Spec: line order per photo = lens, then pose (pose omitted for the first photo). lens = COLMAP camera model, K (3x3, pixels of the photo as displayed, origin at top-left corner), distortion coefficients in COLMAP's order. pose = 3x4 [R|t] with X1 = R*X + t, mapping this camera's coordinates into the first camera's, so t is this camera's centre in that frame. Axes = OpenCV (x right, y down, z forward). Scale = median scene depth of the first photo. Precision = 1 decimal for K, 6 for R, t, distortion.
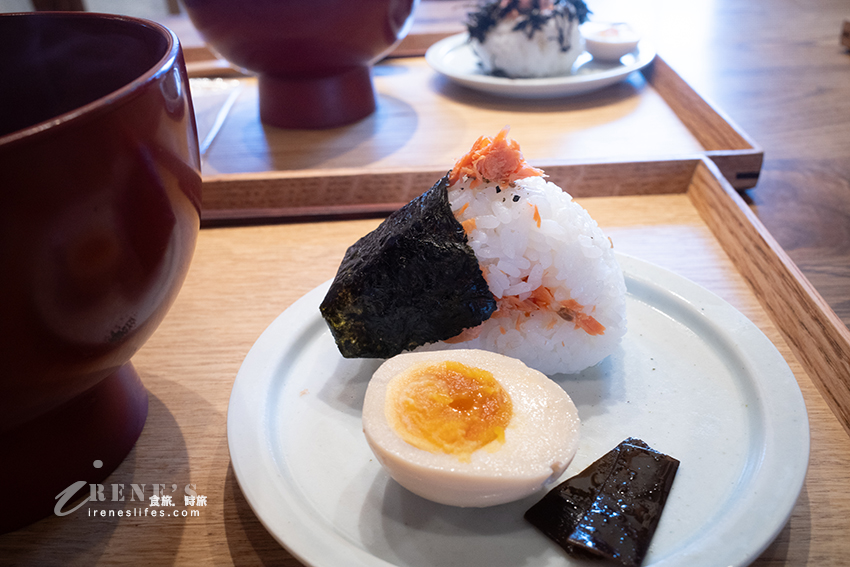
lens RADIAL K [[719.6, 0, 406.3], [0, 719.6, 317.6], [0, 0, 1]] dist [-0.045877, 0.044117]
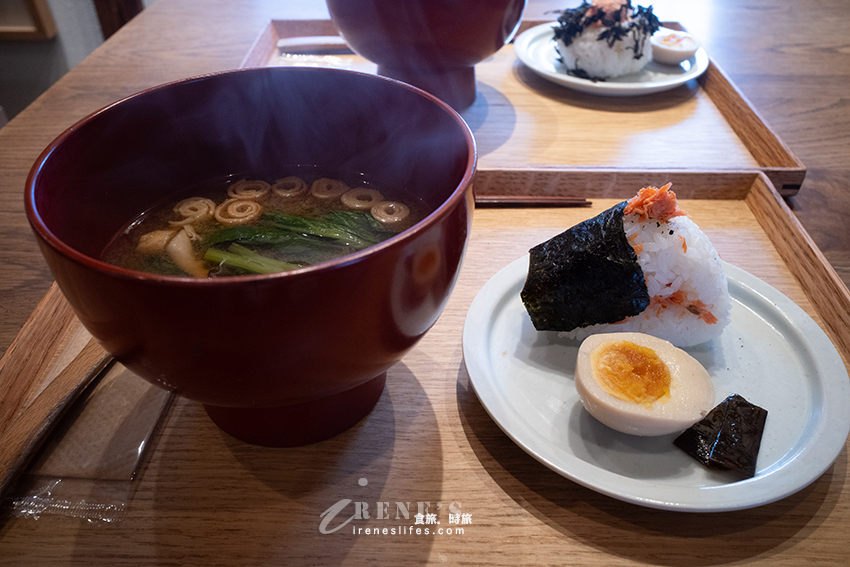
lens RADIAL K [[674.0, 0, 425.0], [0, 674.0, 312.0], [0, 0, 1]] dist [-0.039338, 0.033880]
pose [[0.998522, 0.042482, 0.033900, -0.237296], [-0.045674, 0.993968, 0.099705, -0.070541], [-0.029460, -0.101106, 0.994439, -0.227440]]
